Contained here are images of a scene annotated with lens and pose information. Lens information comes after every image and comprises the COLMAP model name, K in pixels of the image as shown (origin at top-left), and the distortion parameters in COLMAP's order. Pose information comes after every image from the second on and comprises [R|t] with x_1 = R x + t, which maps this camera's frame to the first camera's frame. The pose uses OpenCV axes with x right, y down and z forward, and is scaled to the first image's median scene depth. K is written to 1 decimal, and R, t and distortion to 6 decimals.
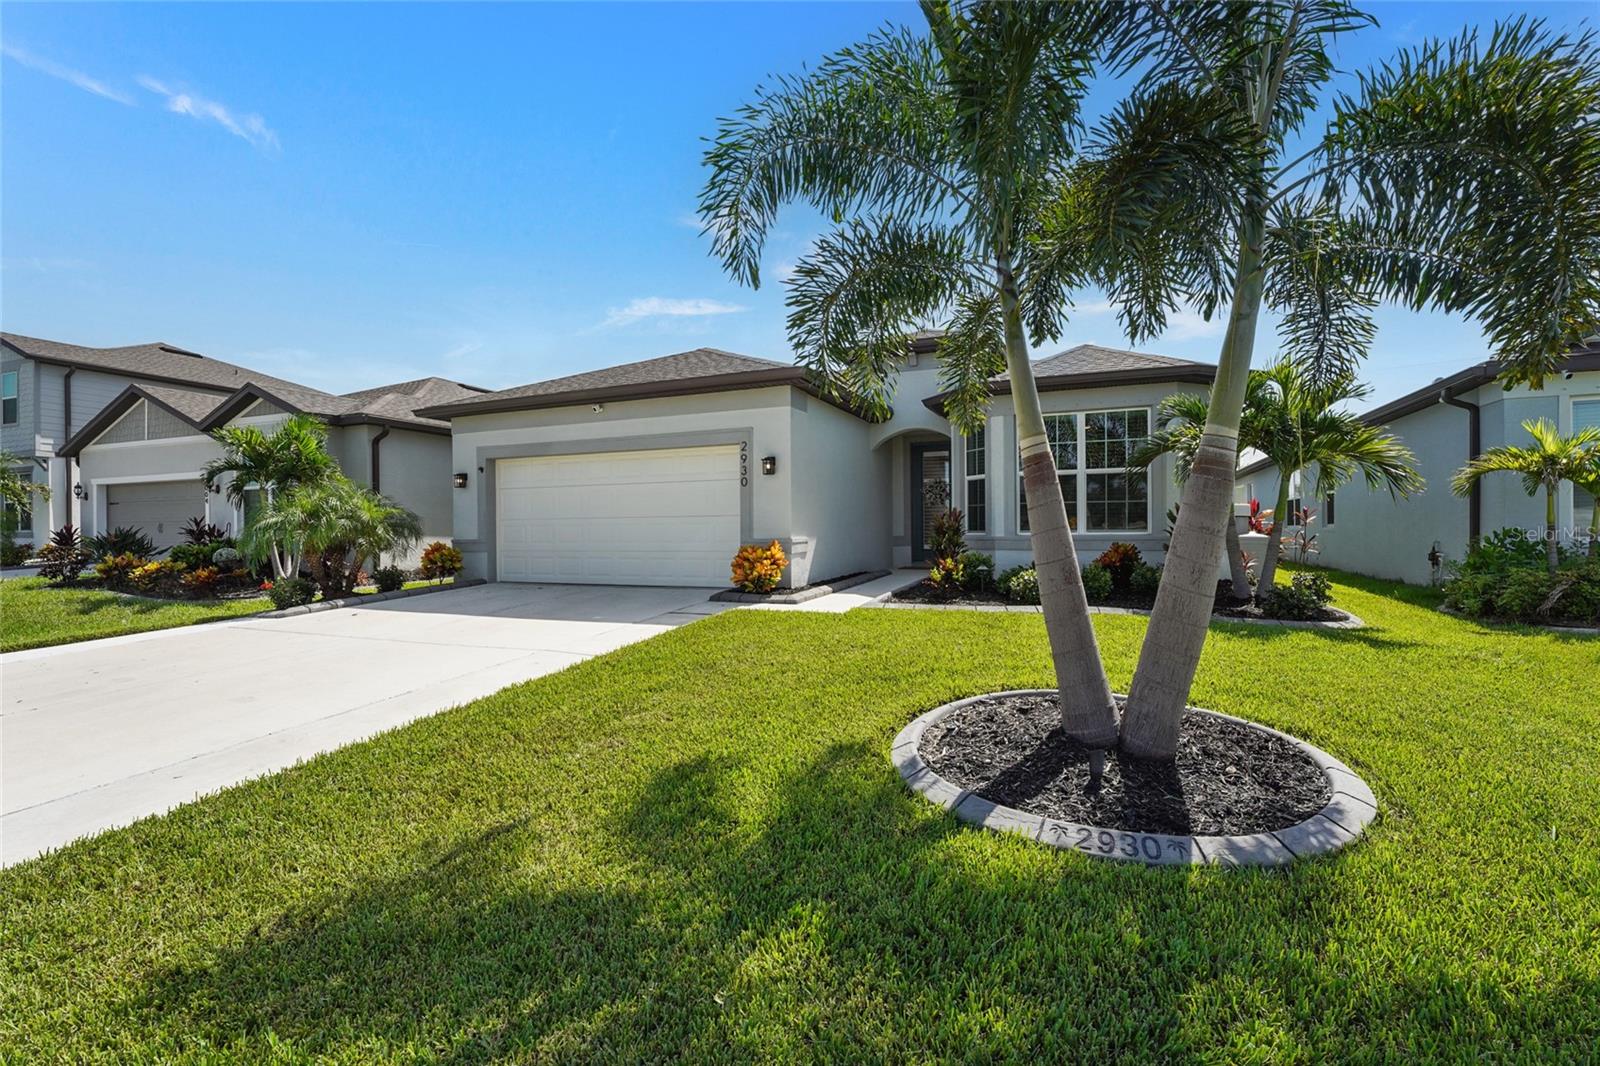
lens RADIAL K [[713.9, 0, 800.0], [0, 713.9, 533.0], [0, 0, 1]] dist [-0.000460, -0.000145]
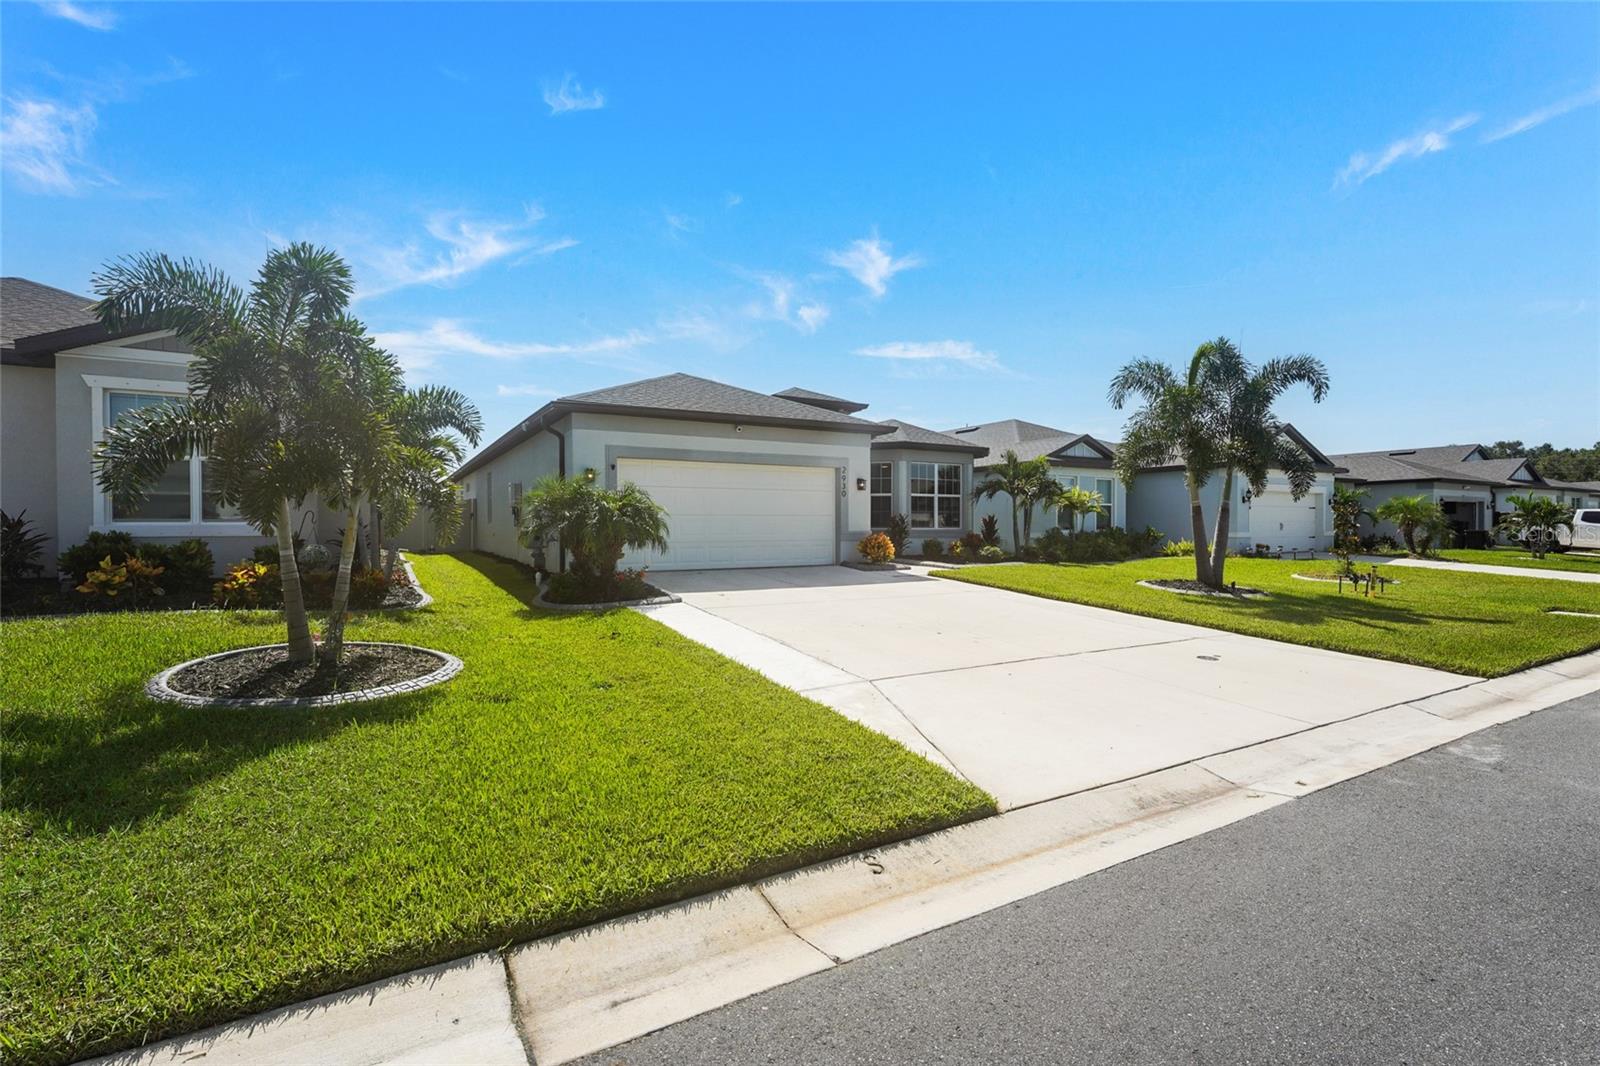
lens RADIAL K [[720.7, 0, 800.0], [0, 720.7, 533.0], [0, 0, 1]] dist [-0.002700, -0.000168]
pose [[0.602566, -0.001108, 0.798068, -1.192853], [-0.001251, 0.999996, 0.002332, 0.007212], [-0.798068, -0.002404, 0.602563, 0.138648]]
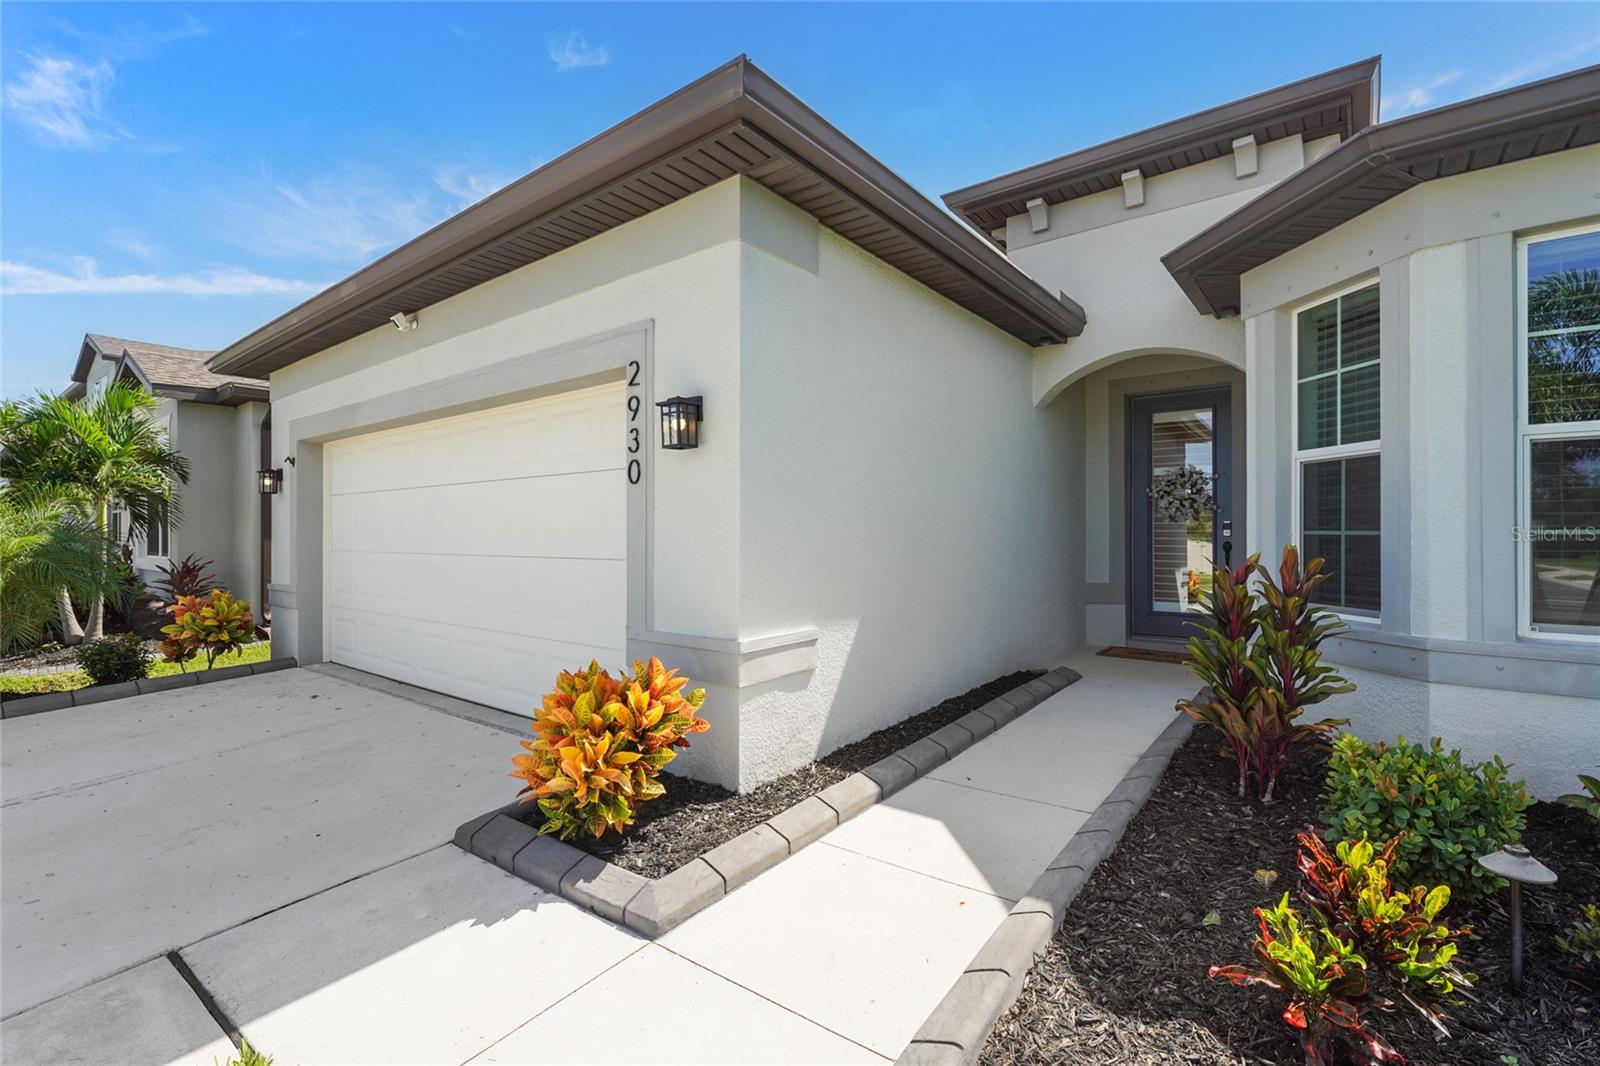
lens RADIAL K [[713.9, 0, 800.0], [0, 713.9, 533.0], [0, 0, 1]] dist [-0.000460, -0.000145]
pose [[0.965472, 0.006692, -0.260421, 0.086142], [-0.007763, 0.999965, -0.003086, -0.035727], [0.260391, 0.005002, 0.965490, 0.595984]]
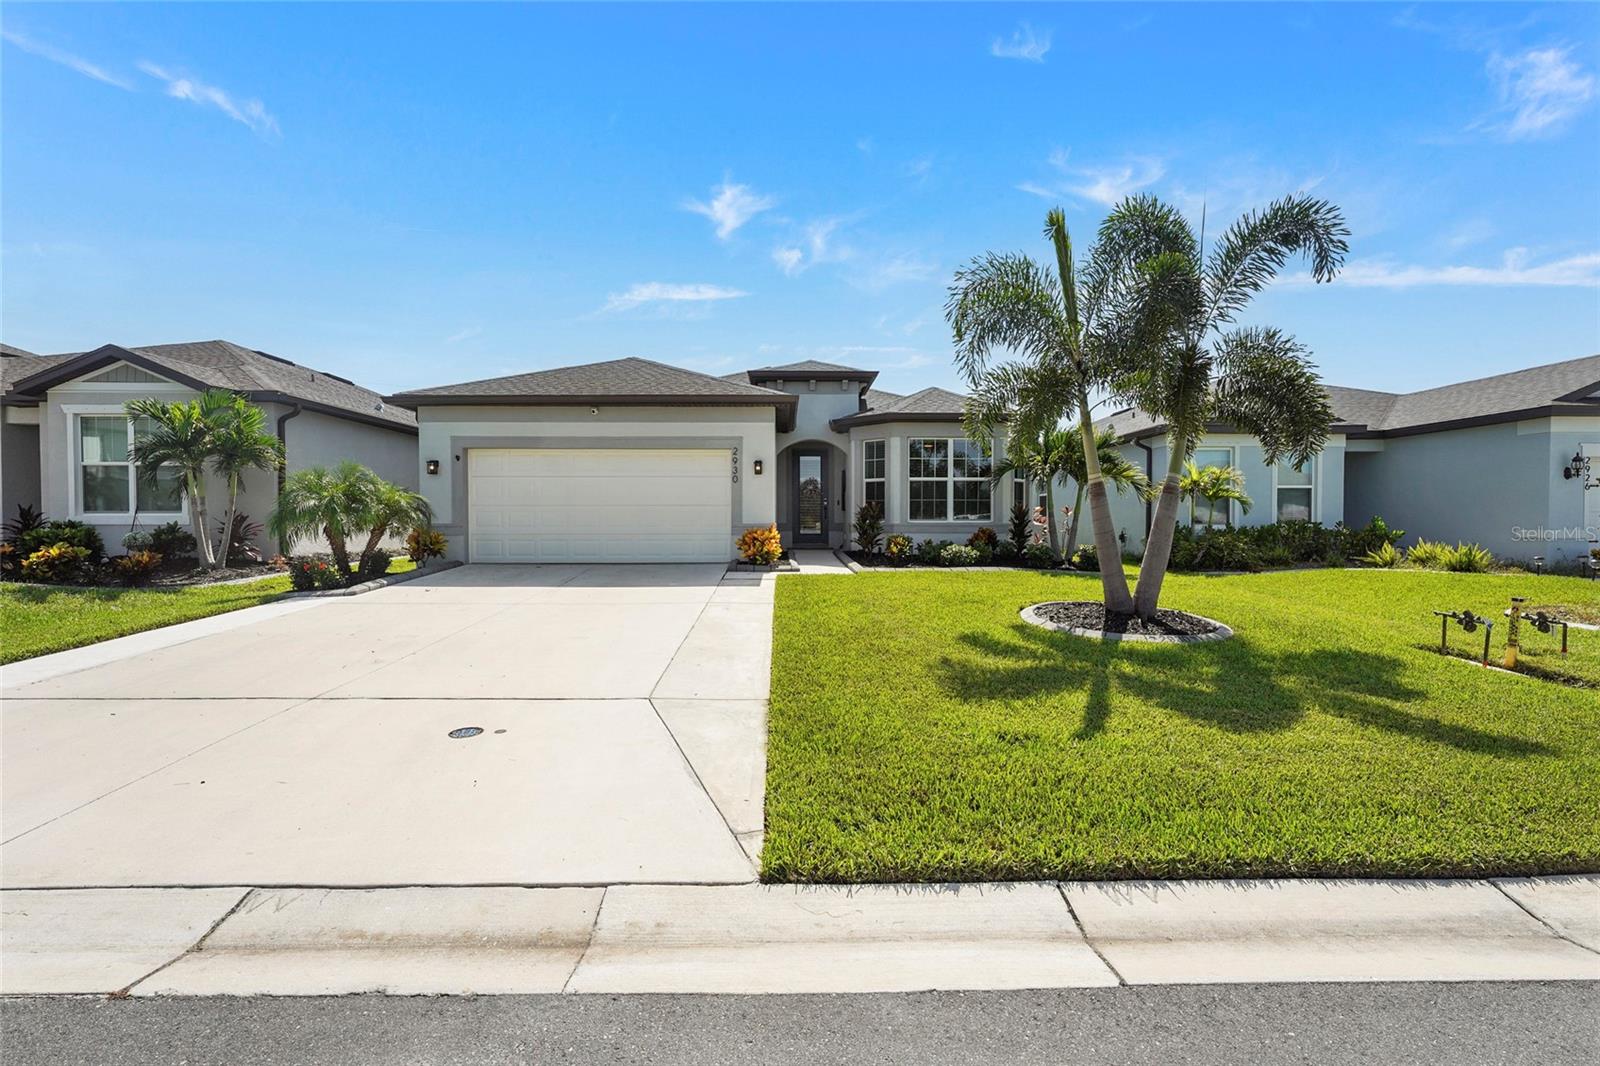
lens RADIAL K [[721.0, 0, 800.0], [0, 721.0, 533.0], [0, 0, 1]] dist [-0.000192, -0.000206]
pose [[0.913650, 0.000846, 0.406502, -0.439068], [-0.006080, 0.999914, 0.011585, 0.007962], [-0.406457, -0.013056, 0.913576, -0.199357]]
